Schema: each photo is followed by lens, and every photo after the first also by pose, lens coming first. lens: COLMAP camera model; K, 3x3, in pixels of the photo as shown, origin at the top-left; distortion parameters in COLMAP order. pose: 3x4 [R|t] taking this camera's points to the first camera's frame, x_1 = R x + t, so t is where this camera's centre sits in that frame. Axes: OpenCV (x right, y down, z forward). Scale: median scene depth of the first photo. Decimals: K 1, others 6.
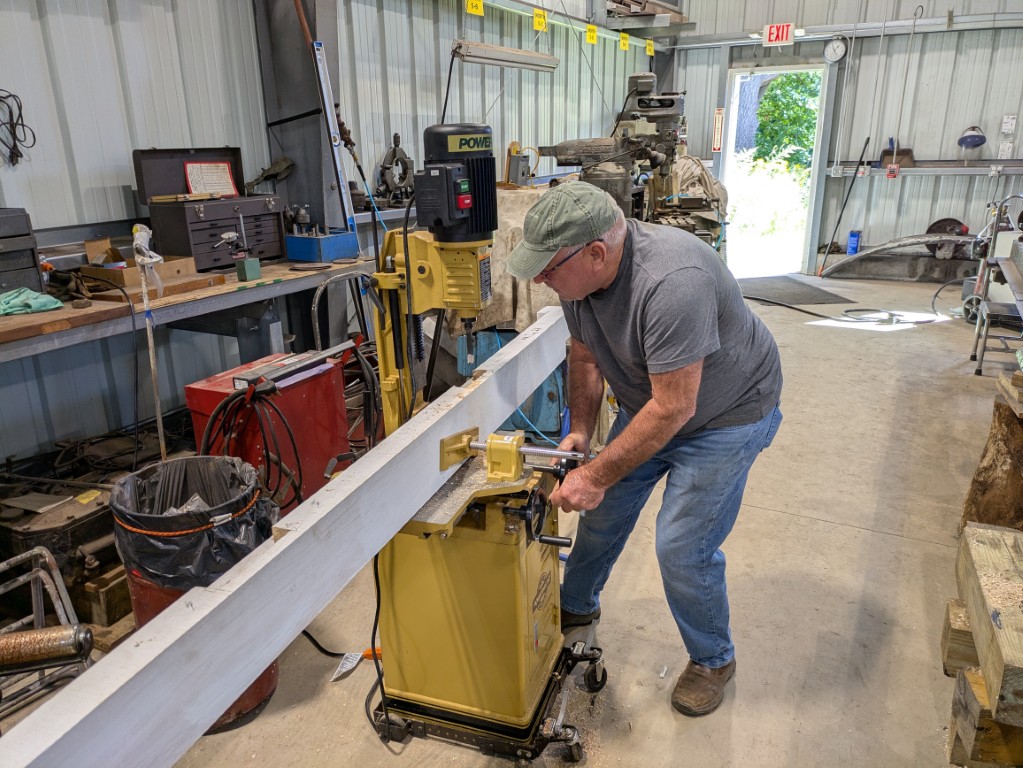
lens RADIAL K [[758.3, 0, 511.5], [0, 758.3, 384.0], [0, 0, 1]] dist [0.007626, 0.002986]
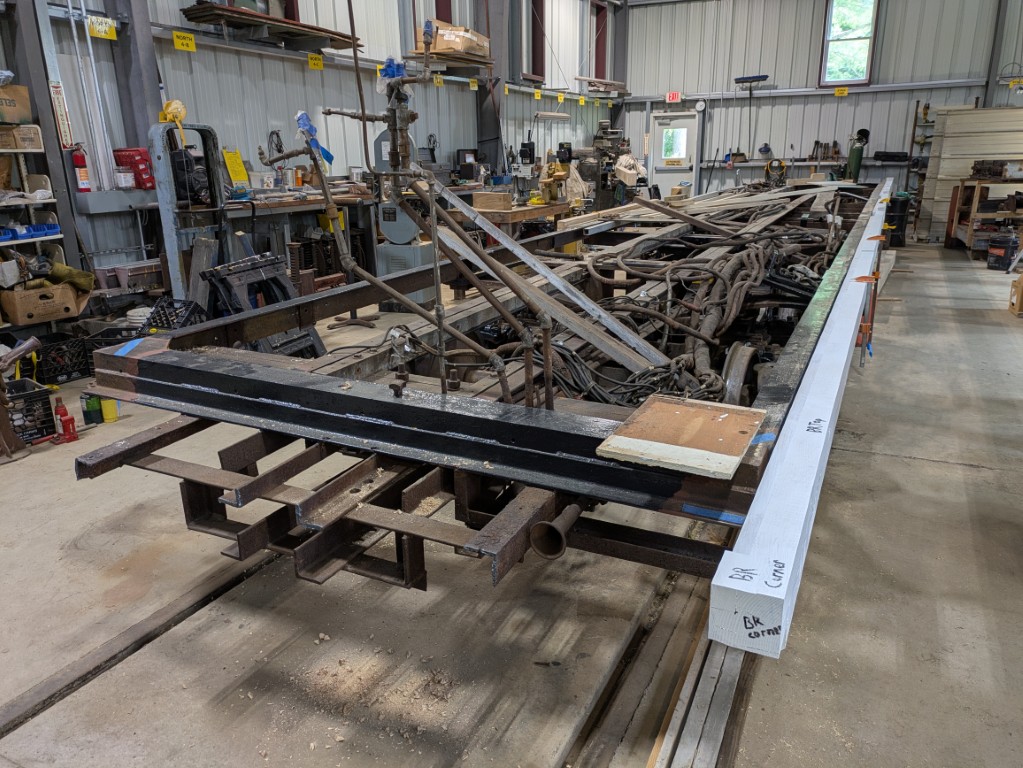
lens RADIAL K [[728.4, 0, 511.5], [0, 728.4, 384.0], [0, 0, 1]] dist [-0.002345, -0.000494]
pose [[0.999708, -0.010094, 0.021951, -0.136012], [0.010308, 0.999900, -0.009632, 0.334360], [-0.021852, 0.009855, 0.999713, -0.971938]]
